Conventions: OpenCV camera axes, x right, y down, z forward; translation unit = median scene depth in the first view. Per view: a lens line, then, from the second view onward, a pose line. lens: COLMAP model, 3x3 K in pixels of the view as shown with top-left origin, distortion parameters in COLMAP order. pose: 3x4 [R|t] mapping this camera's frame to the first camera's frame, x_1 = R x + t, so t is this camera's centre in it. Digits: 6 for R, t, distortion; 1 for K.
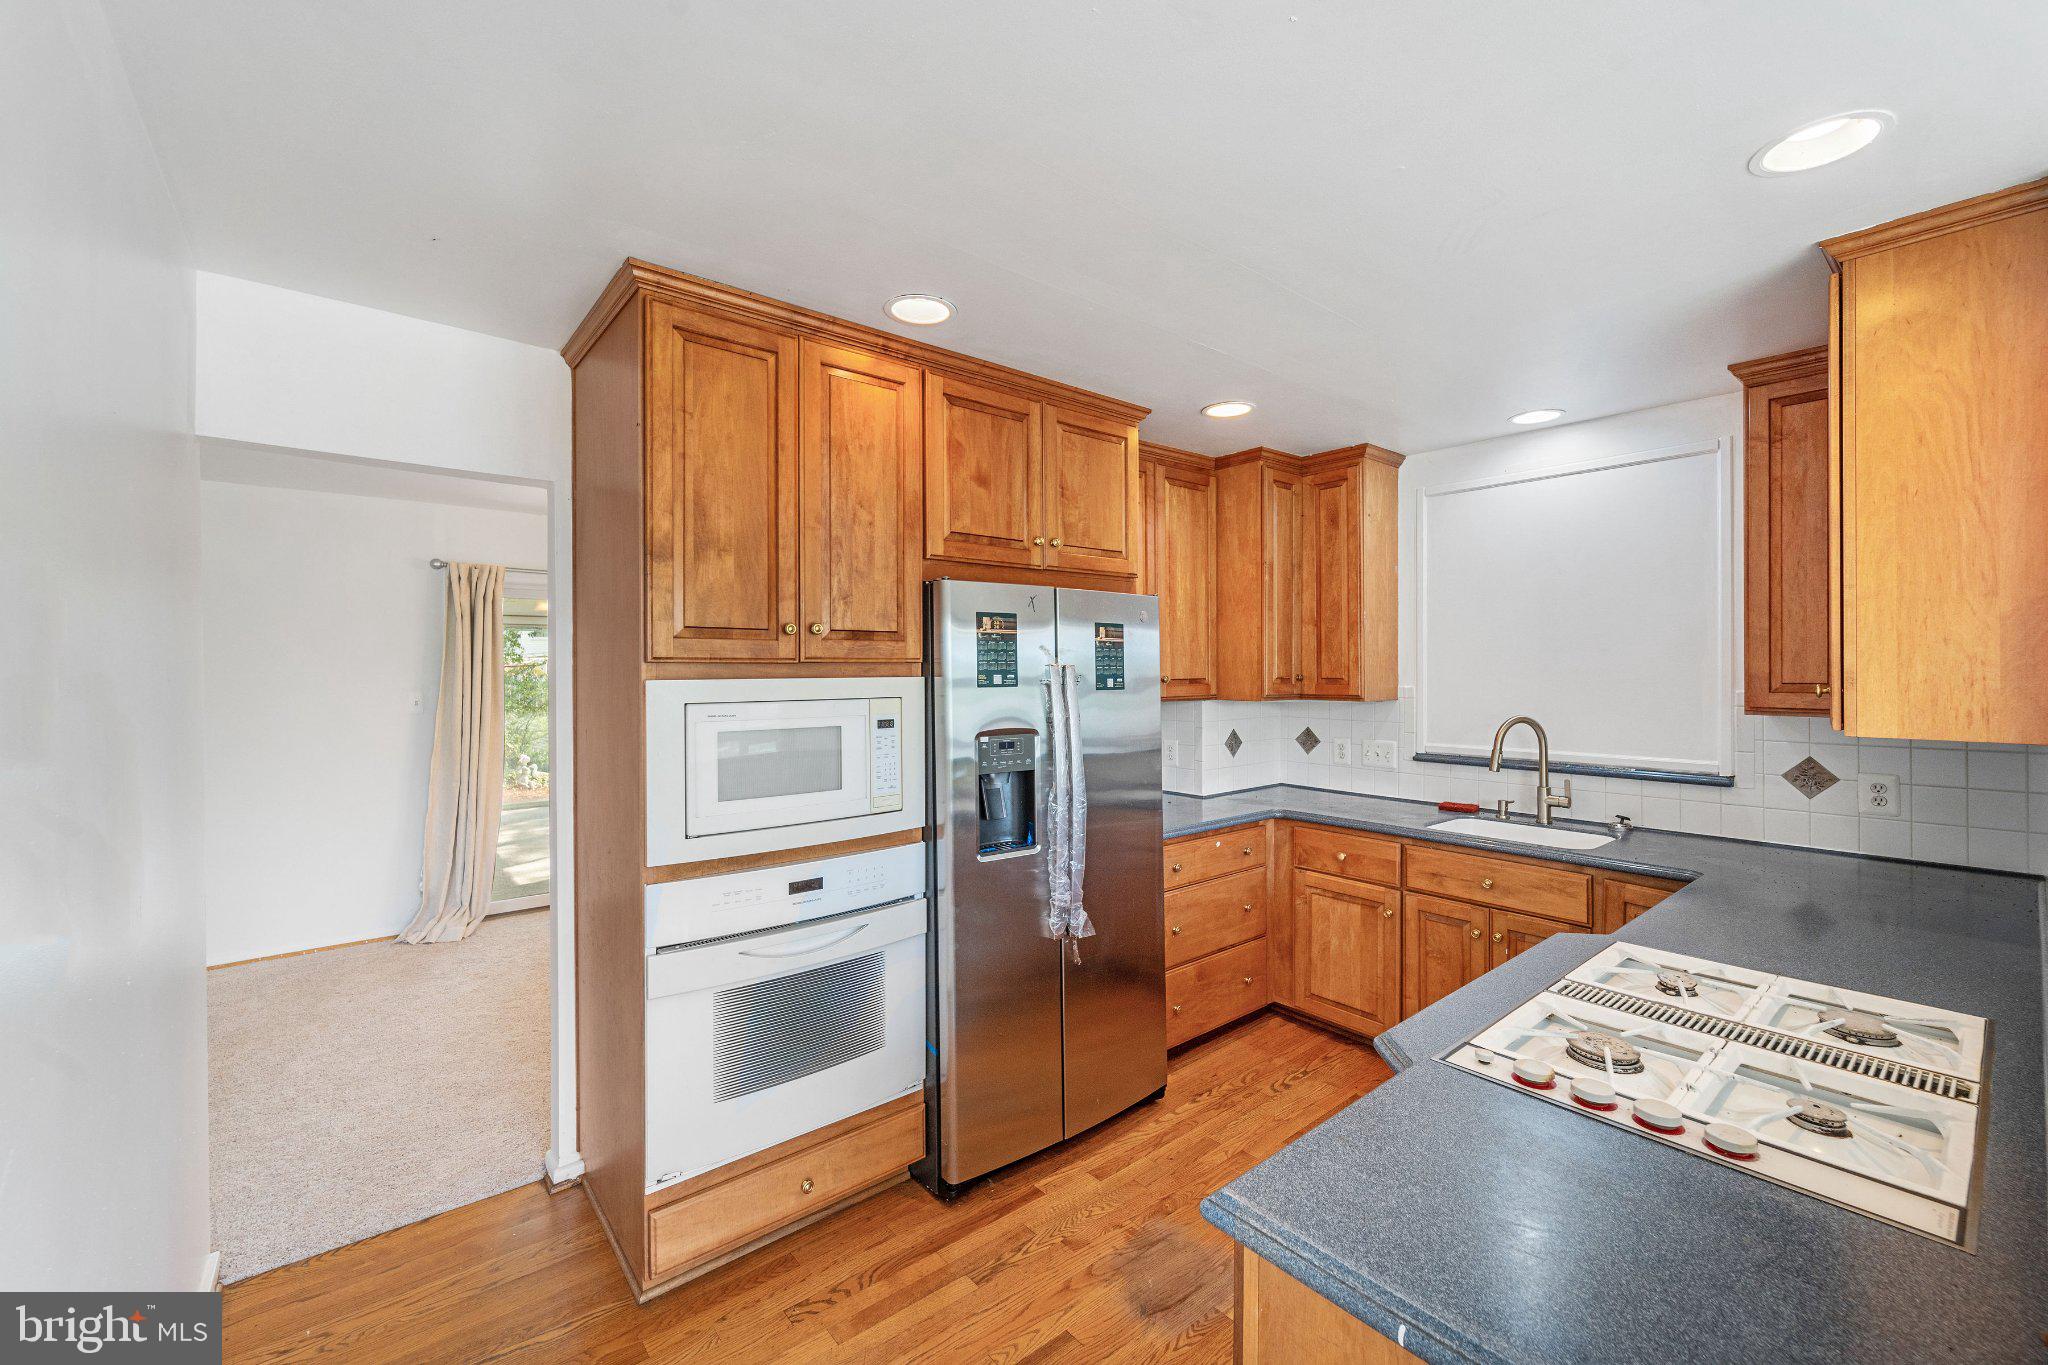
lens RADIAL K [[838.1, 0, 1018.8], [0, 838.1, 672.5], [0, 0, 1]] dist [0.007676, -0.000949]
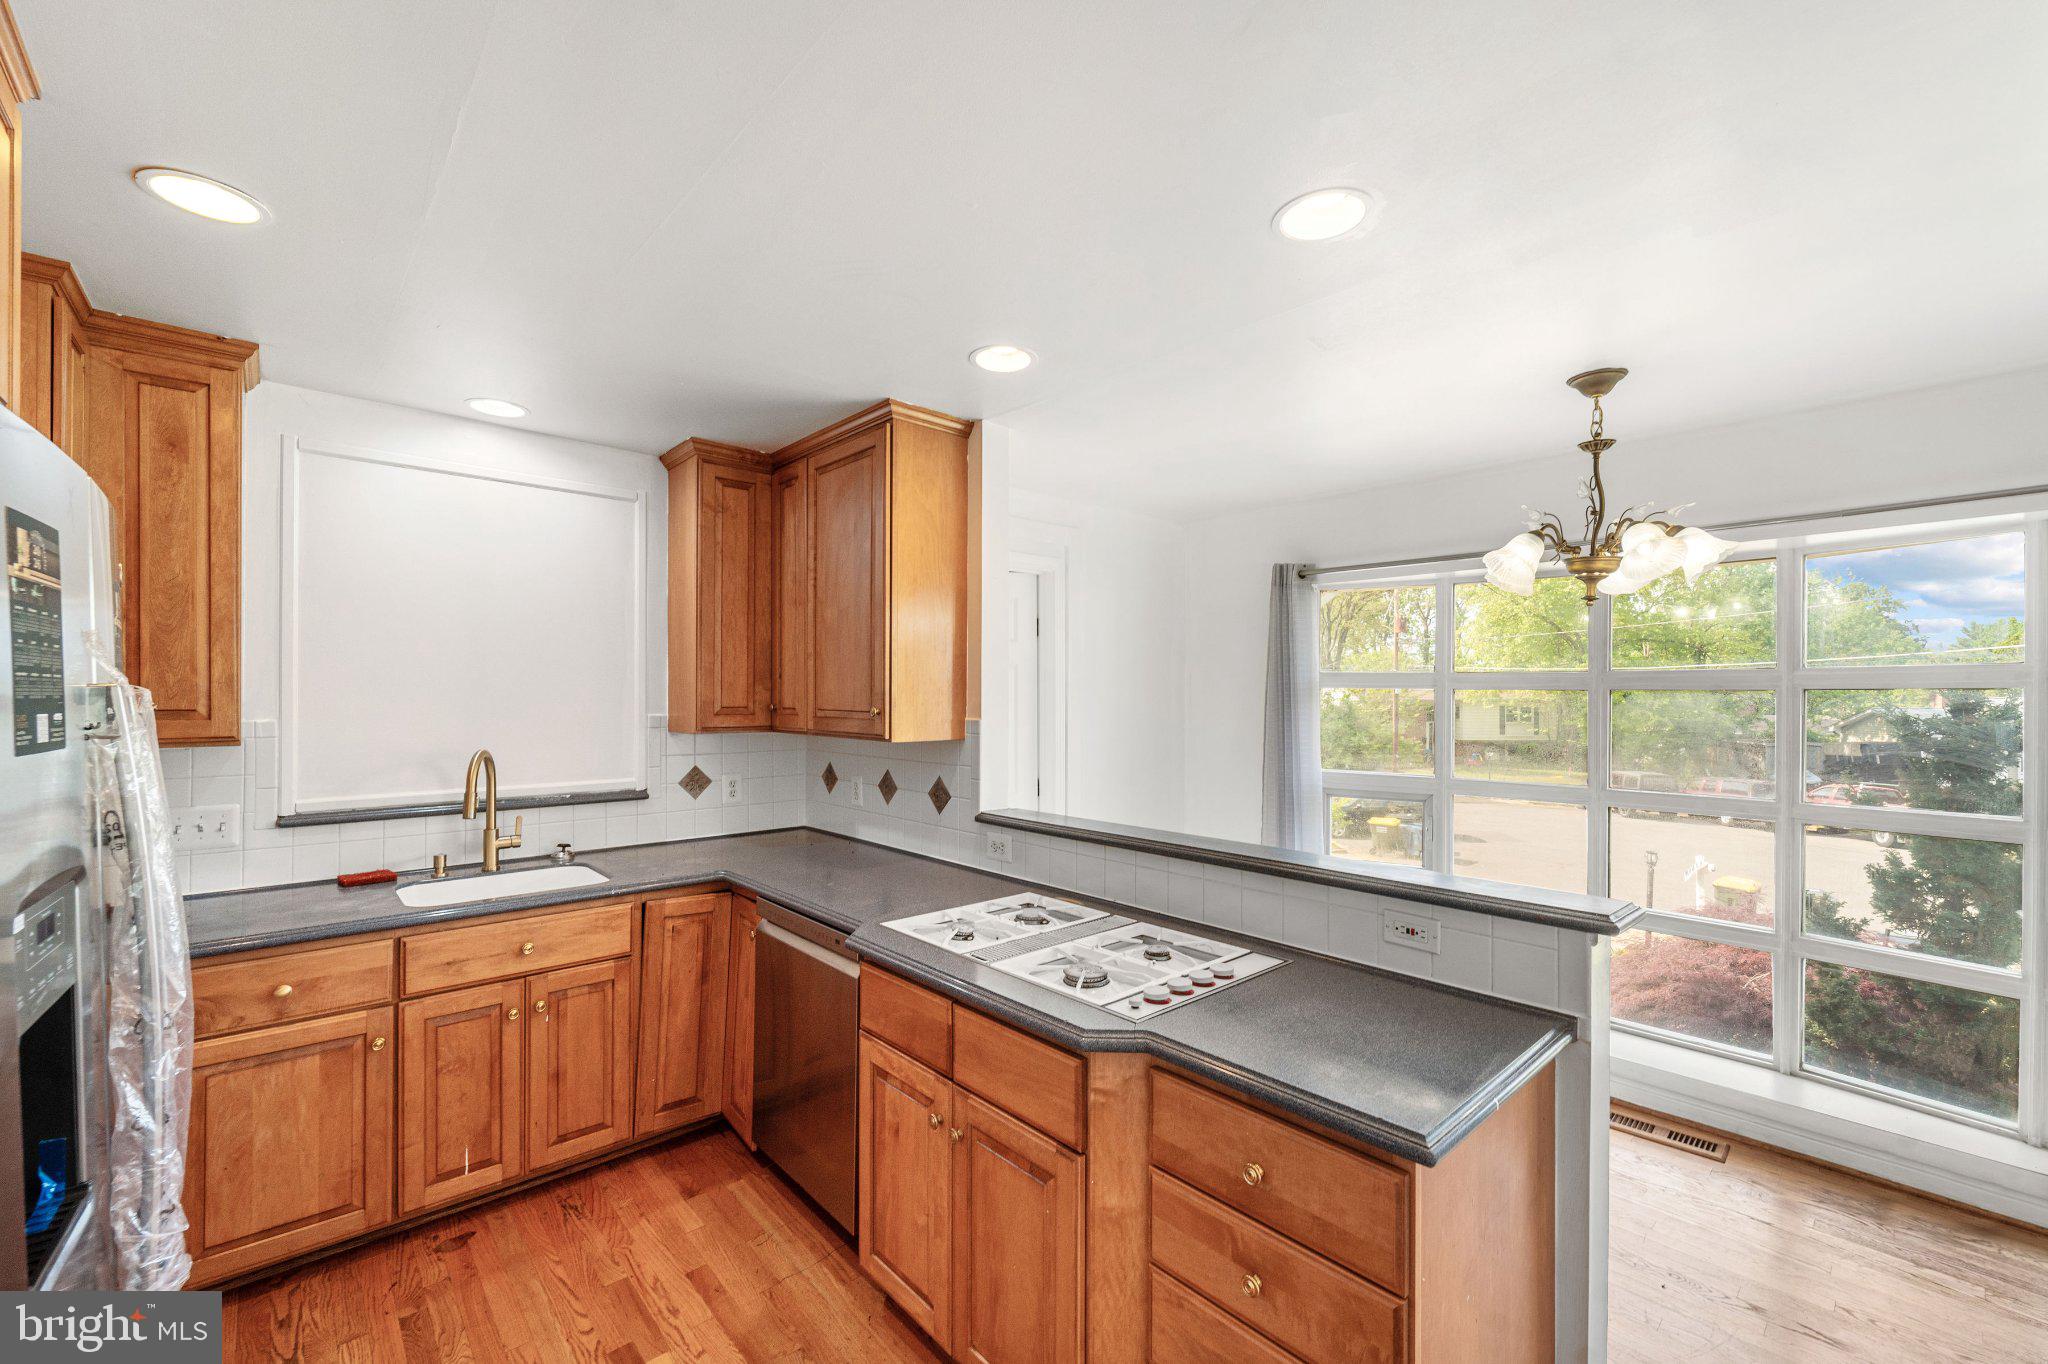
lens RADIAL K [[838.1, 0, 1023.8], [0, 838.1, 692.6], [0, 0, 1]] dist [0.007676, -0.000949]
pose [[-0.037711, 0.003252, 0.999283, -0.288521], [0.001068, 0.999994, -0.003214, -0.003549], [-0.999288, 0.000946, -0.037715, 0.494325]]
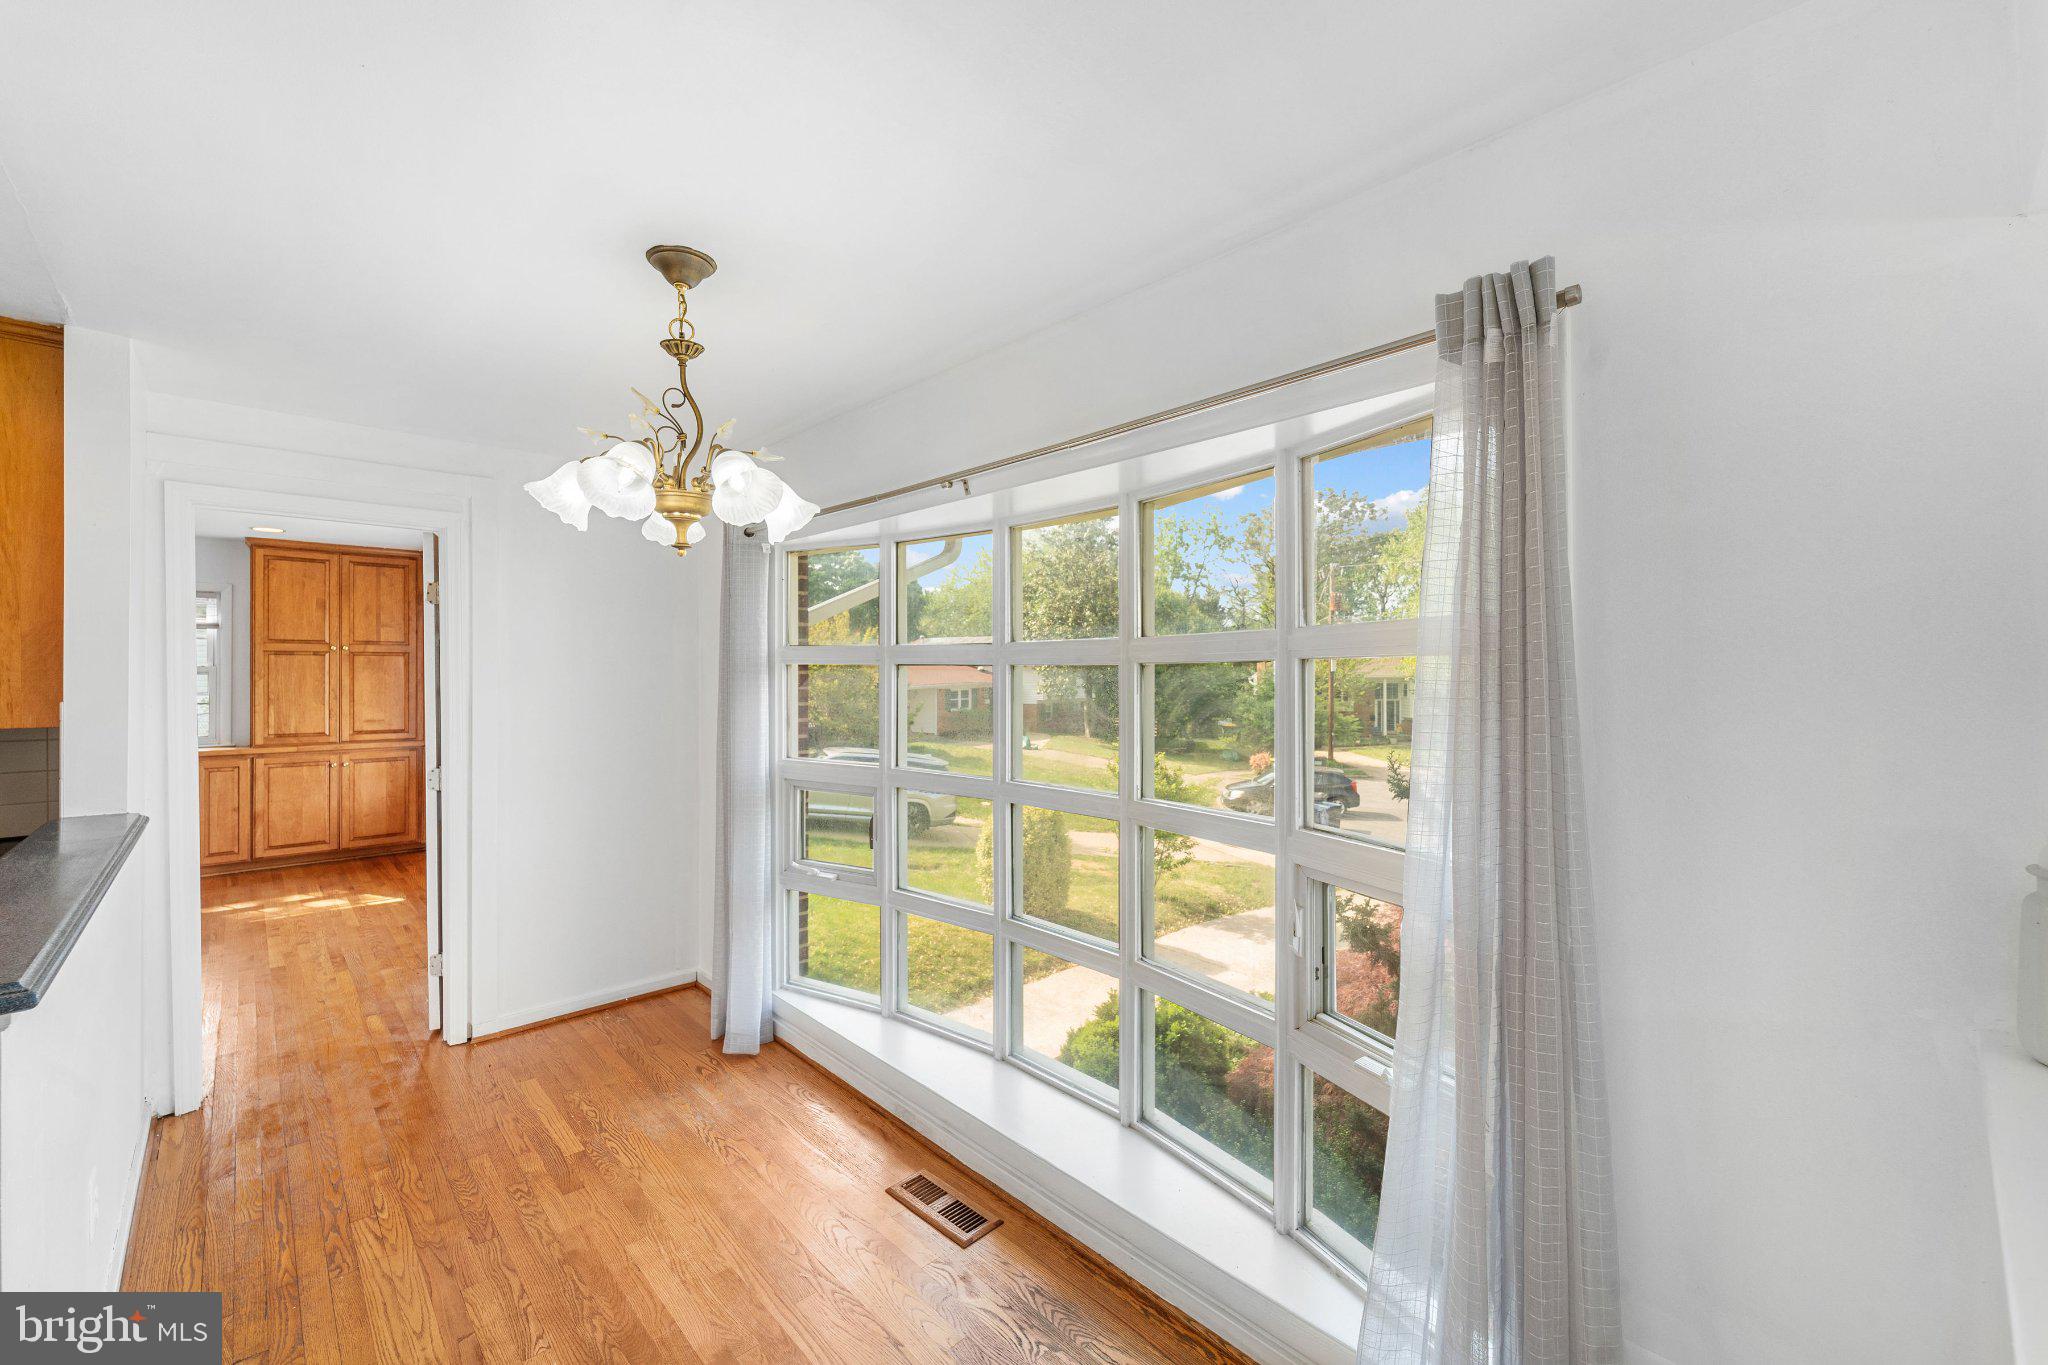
lens RADIAL K [[838.1, 0, 1021.7], [0, 838.1, 670.4], [0, 0, 1]] dist [0.007676, -0.000949]
pose [[-0.057163, 0.003983, 0.998357, -0.150563], [0.002110, 0.999990, -0.003869, 0.000326], [-0.998363, 0.001885, -0.057171, -0.276943]]
